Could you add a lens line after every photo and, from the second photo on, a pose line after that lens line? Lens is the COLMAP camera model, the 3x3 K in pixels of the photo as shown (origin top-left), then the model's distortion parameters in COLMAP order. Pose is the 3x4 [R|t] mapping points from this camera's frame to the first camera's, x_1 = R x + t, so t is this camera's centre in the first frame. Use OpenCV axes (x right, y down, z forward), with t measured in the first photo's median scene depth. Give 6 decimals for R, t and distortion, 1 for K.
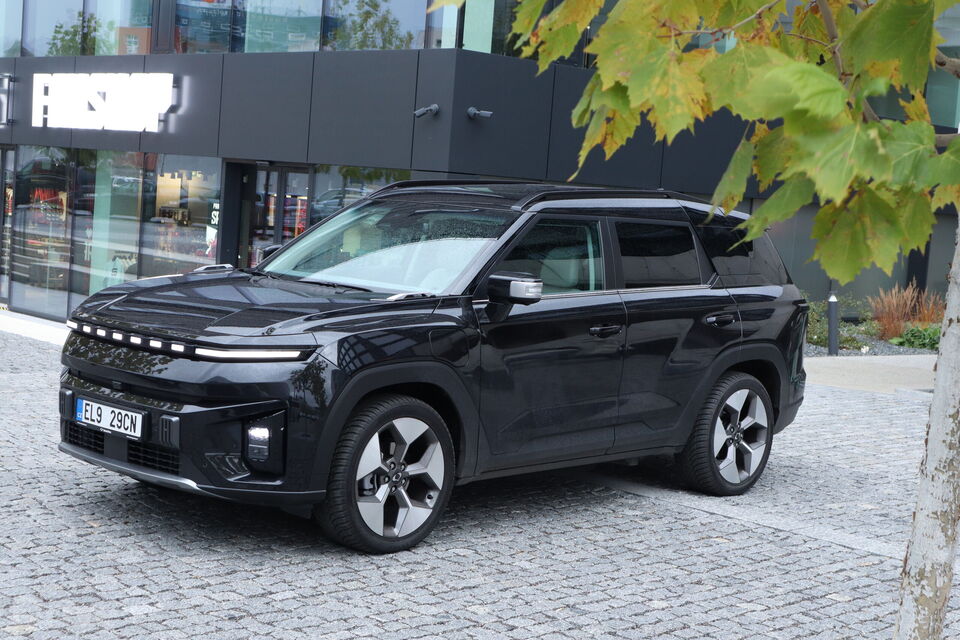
lens RADIAL K [[1561.0, 0, 483.5], [0, 1561.0, 323.5], [0, 0, 1]] dist [-0.008878, 0.000000]
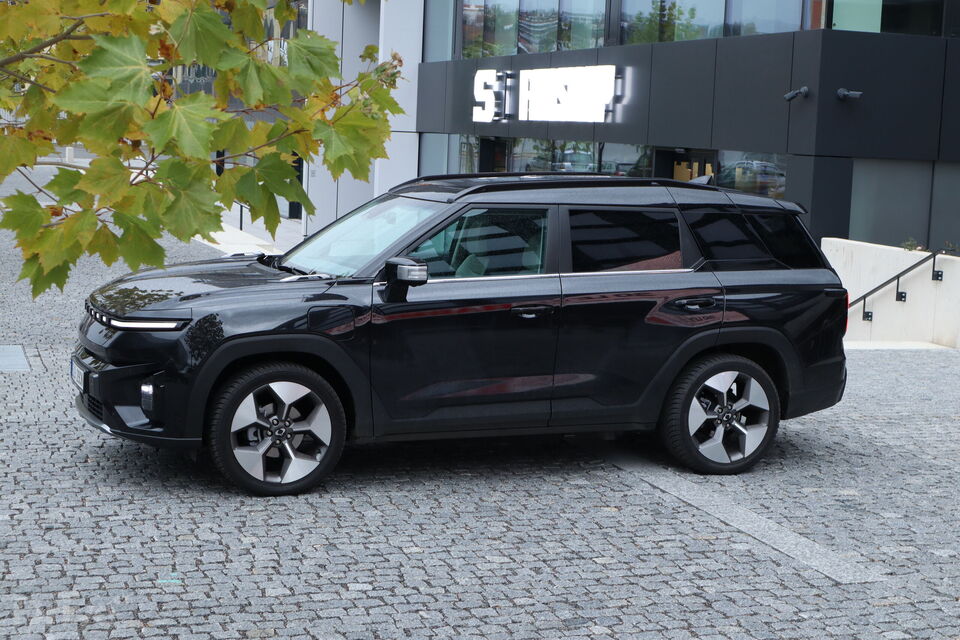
lens RADIAL K [[1653.8, 0, 478.5], [0, 1653.8, 318.0], [0, 0, 1]] dist [-0.118204, 0.000000]
pose [[0.899335, 0.012005, -0.437096, 0.584440], [-0.010692, 0.999928, 0.005464, 0.003963], [0.437130, -0.000240, 0.899398, -0.047534]]
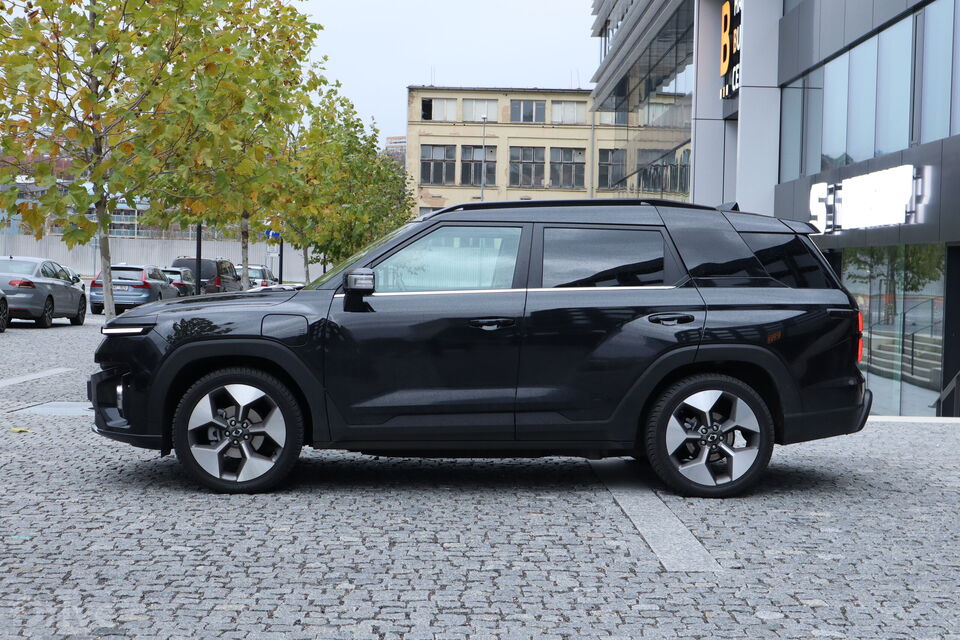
lens RADIAL K [[1561.0, 0, 481.3], [0, 1561.0, 317.8], [0, 0, 1]] dist [-0.008878, 0.000000]
pose [[0.723053, -0.037714, -0.689762, 0.888622], [-0.027942, 0.996095, -0.083754, 0.099706], [0.690227, 0.079831, 0.719175, 0.221965]]
